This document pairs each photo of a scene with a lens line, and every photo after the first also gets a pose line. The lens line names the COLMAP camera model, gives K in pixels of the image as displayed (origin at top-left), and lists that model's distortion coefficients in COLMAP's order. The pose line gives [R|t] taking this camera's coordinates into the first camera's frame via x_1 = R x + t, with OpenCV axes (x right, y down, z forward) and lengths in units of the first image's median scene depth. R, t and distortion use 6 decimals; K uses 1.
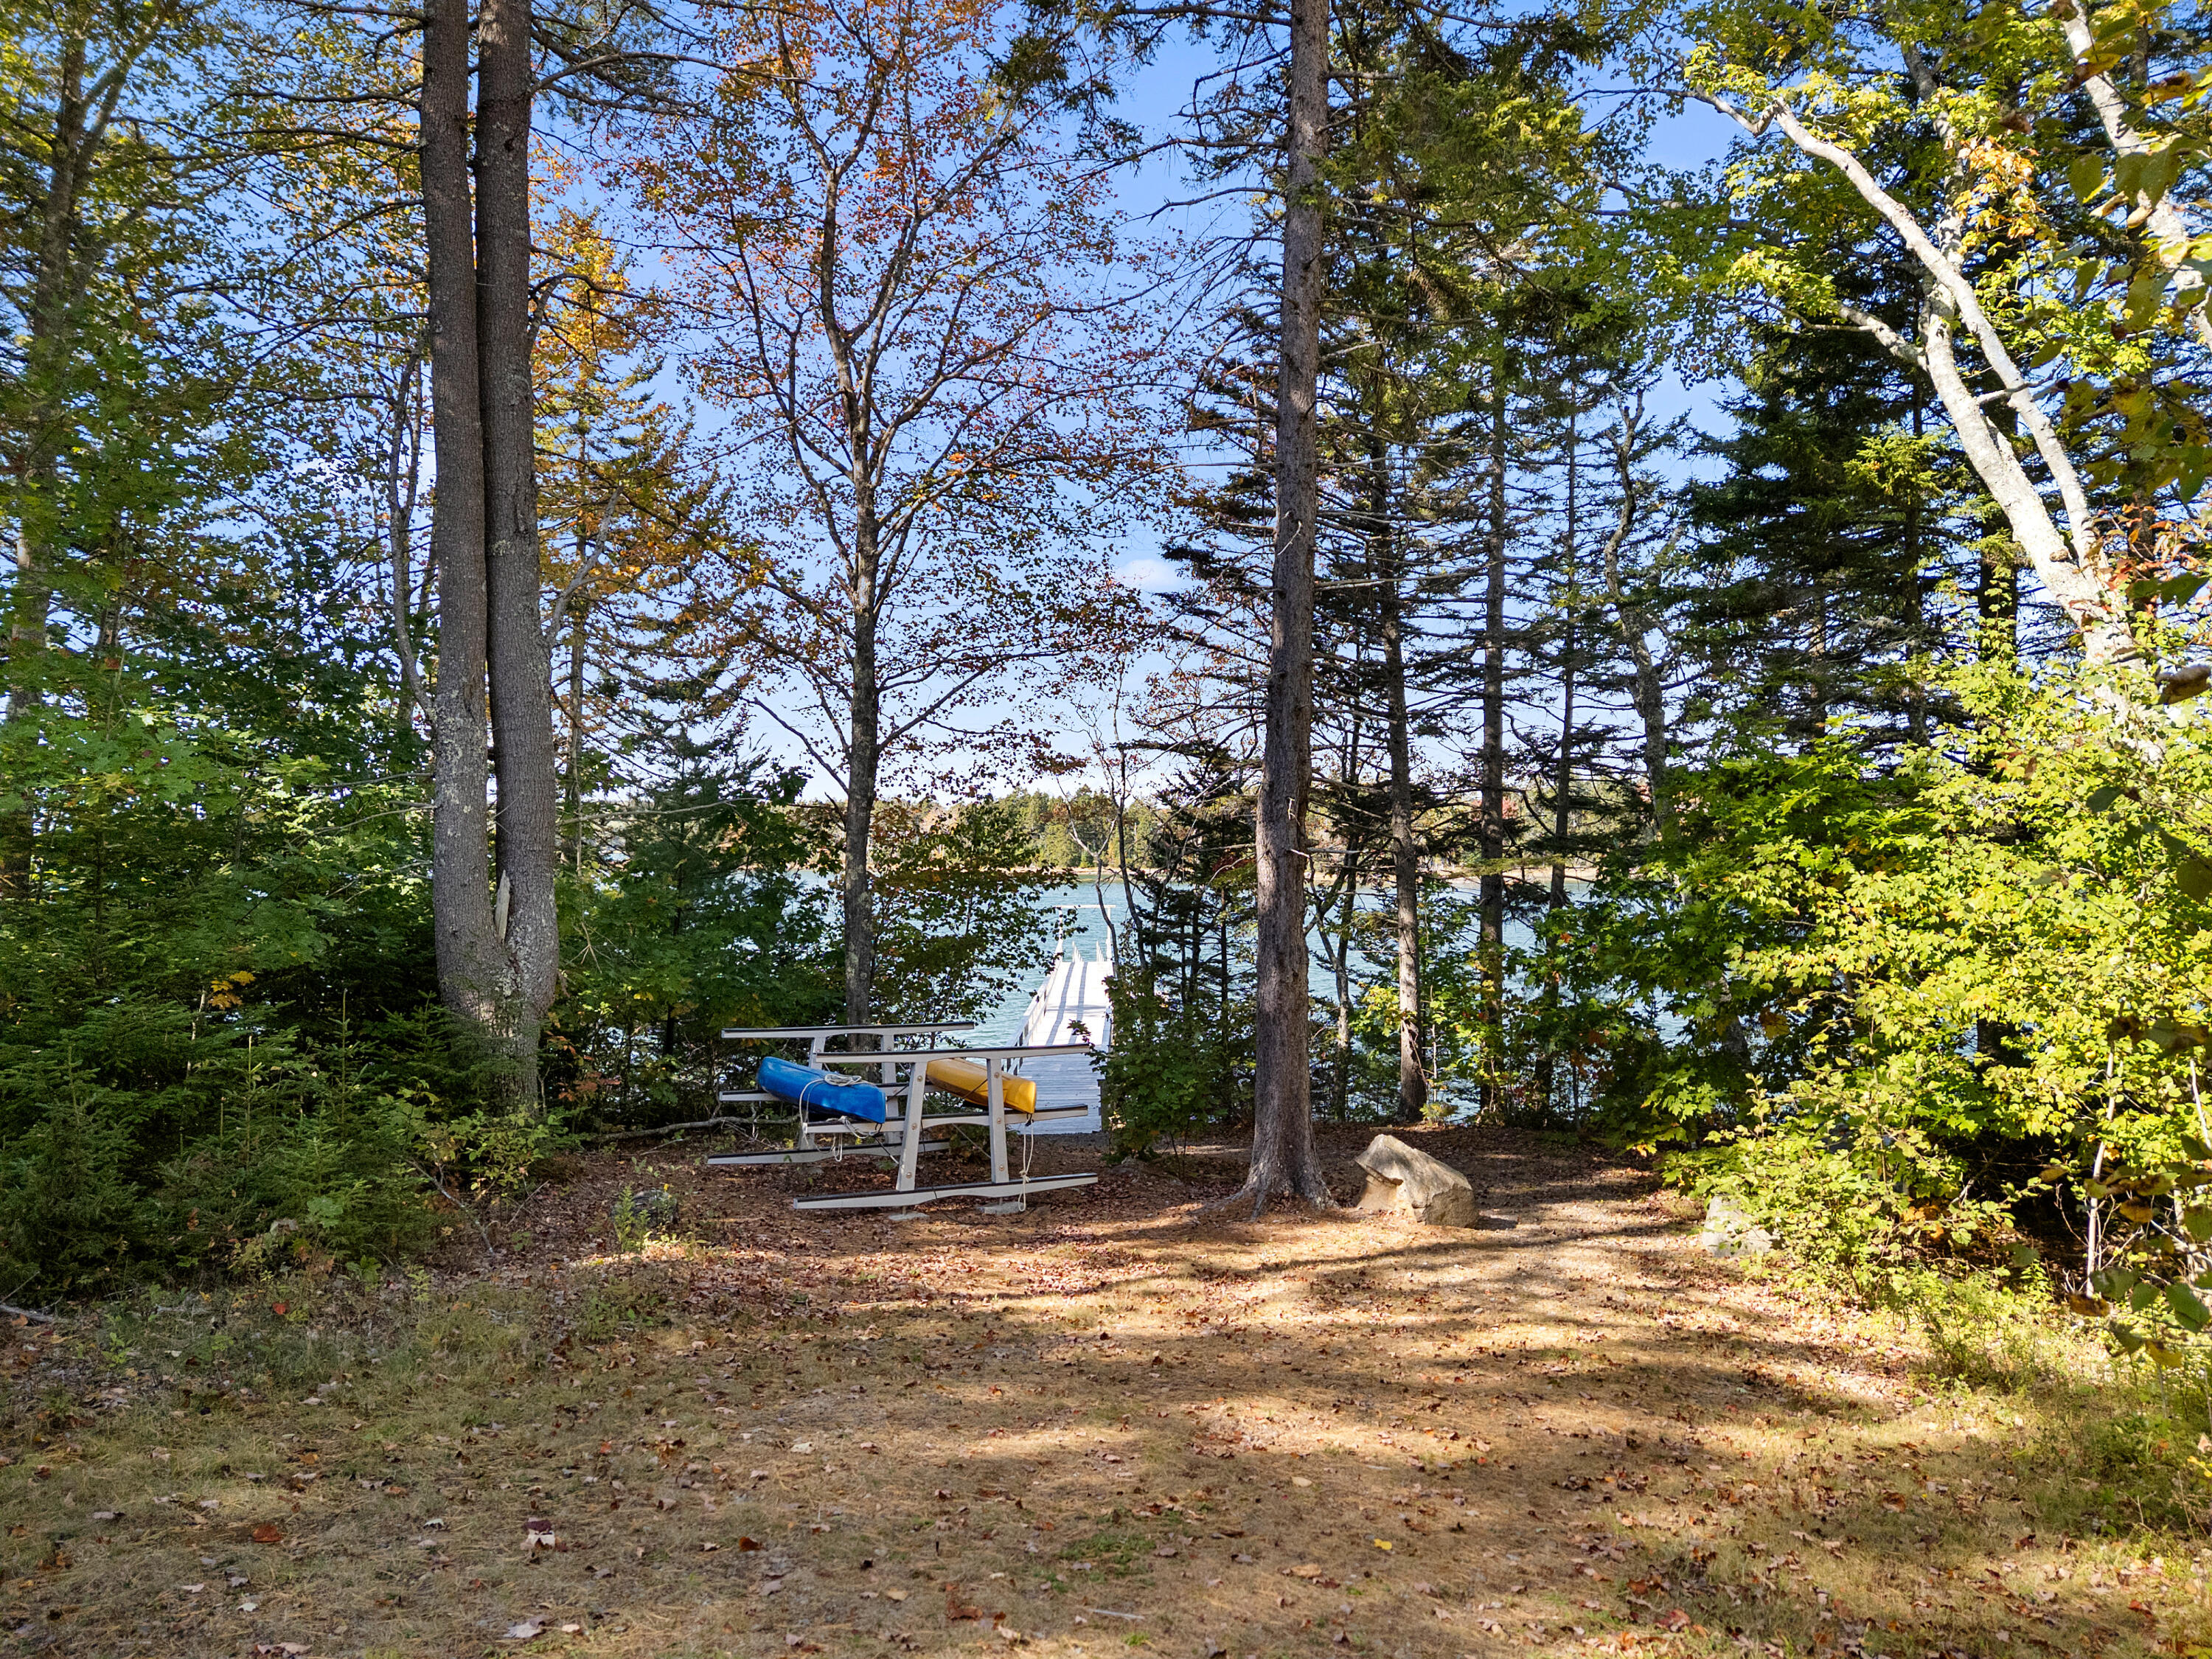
lens RADIAL K [[1671.3, 0, 1106.0], [0, 1671.3, 829.5], [0, 0, 1]] dist [0.056945, -0.086359]
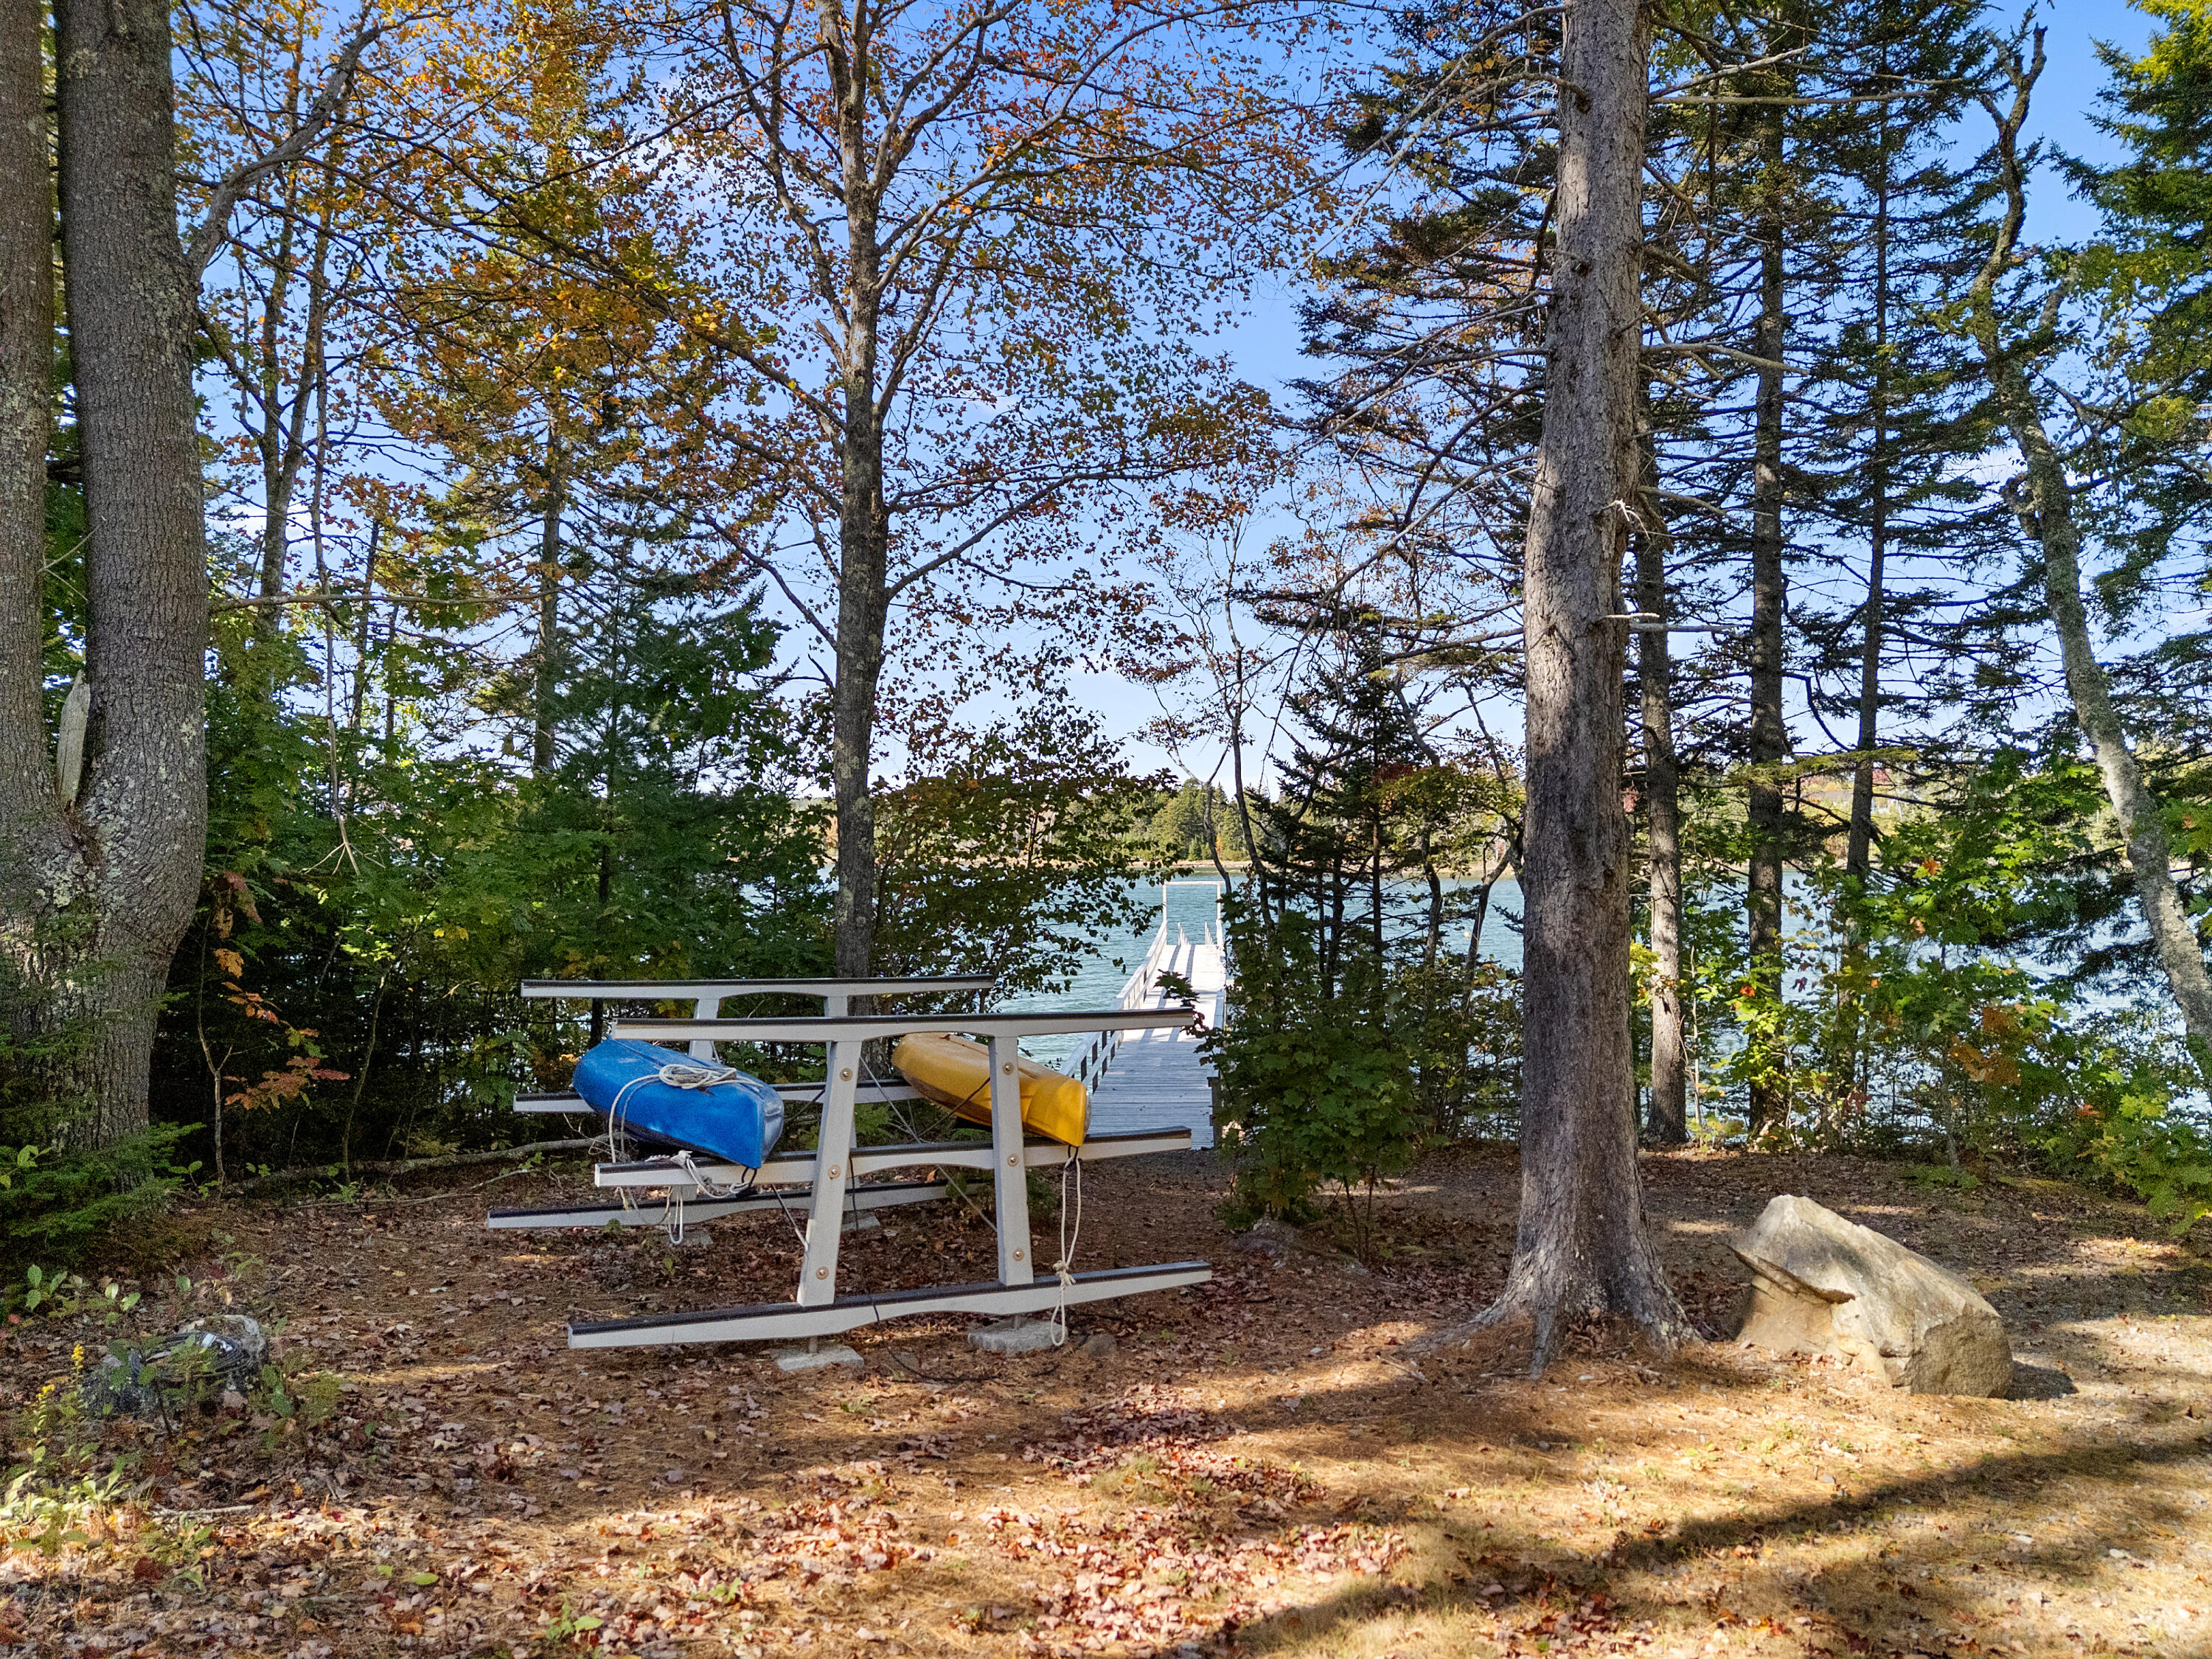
lens RADIAL K [[1671.3, 0, 1106.0], [0, 1671.3, 829.5], [0, 0, 1]] dist [0.056945, -0.086359]
pose [[0.997912, -0.000867, -0.064582, -0.002389], [0.001018, 0.999997, 0.002313, 0.044341], [0.064580, -0.002374, 0.997910, 0.300559]]
